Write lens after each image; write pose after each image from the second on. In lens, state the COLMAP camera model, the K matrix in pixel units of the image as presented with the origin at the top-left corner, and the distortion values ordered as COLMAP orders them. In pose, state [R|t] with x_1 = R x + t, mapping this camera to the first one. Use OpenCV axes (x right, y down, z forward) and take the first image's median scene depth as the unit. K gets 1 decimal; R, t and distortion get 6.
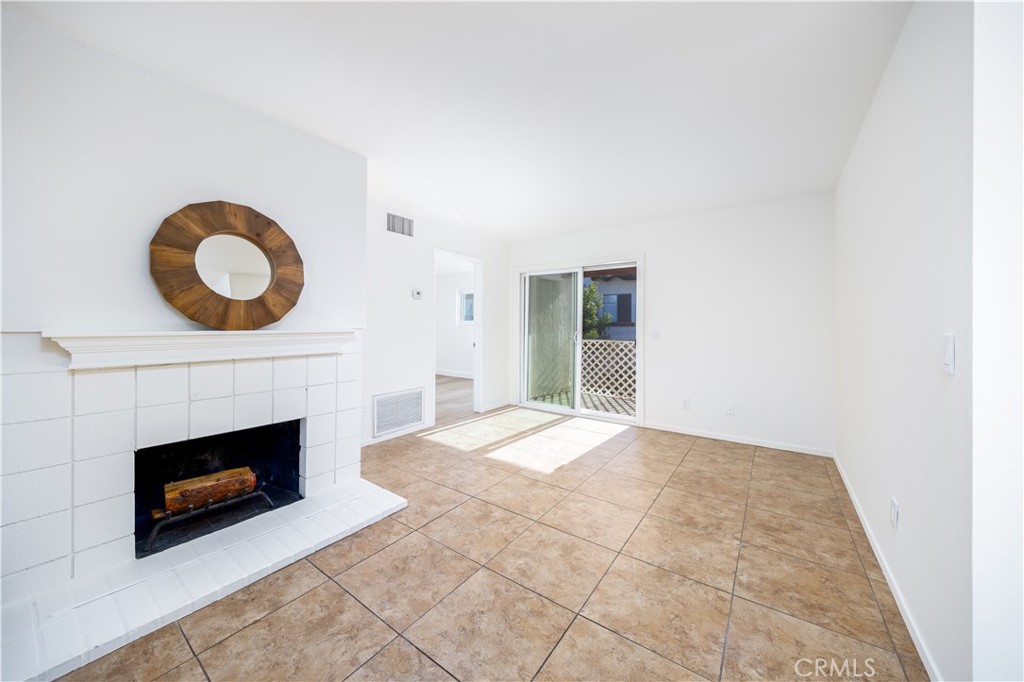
lens RADIAL K [[358.1, 0, 521.2], [0, 358.1, 324.4], [0, 0, 1]] dist [-0.000894, -0.000920]
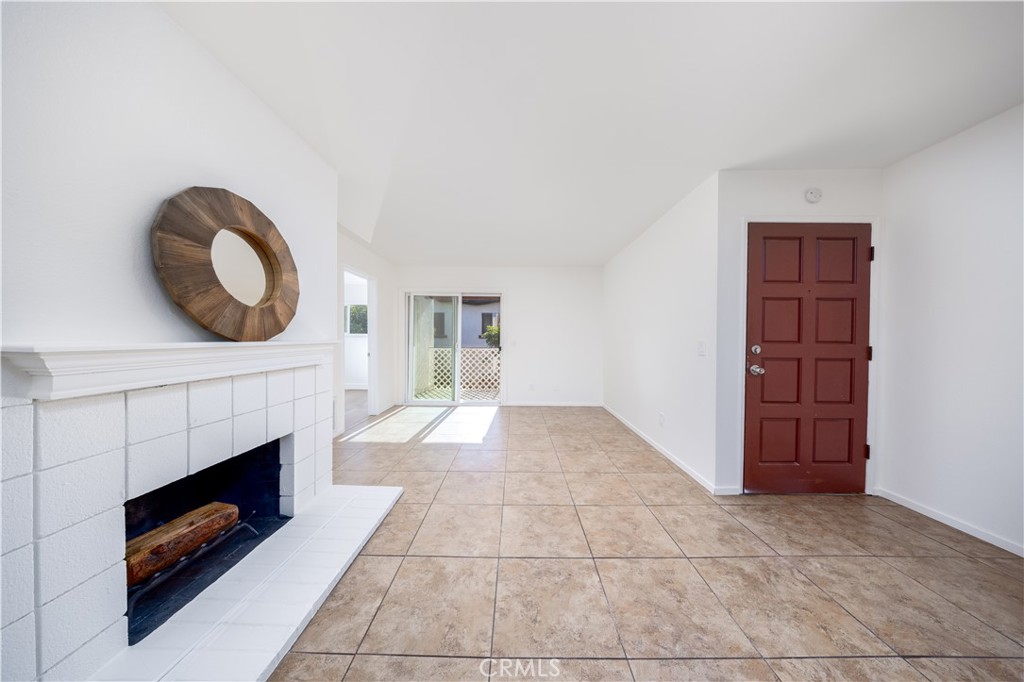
lens RADIAL K [[289.4, 0, 510.4], [0, 289.4, 341.3], [0, 0, 1]] dist [-0.000016, -0.000056]
pose [[0.821973, -0.012171, 0.569397, -0.650360], [0.003387, 0.999858, 0.016483, 0.006572], [-0.569517, -0.011620, 0.821898, 0.042570]]
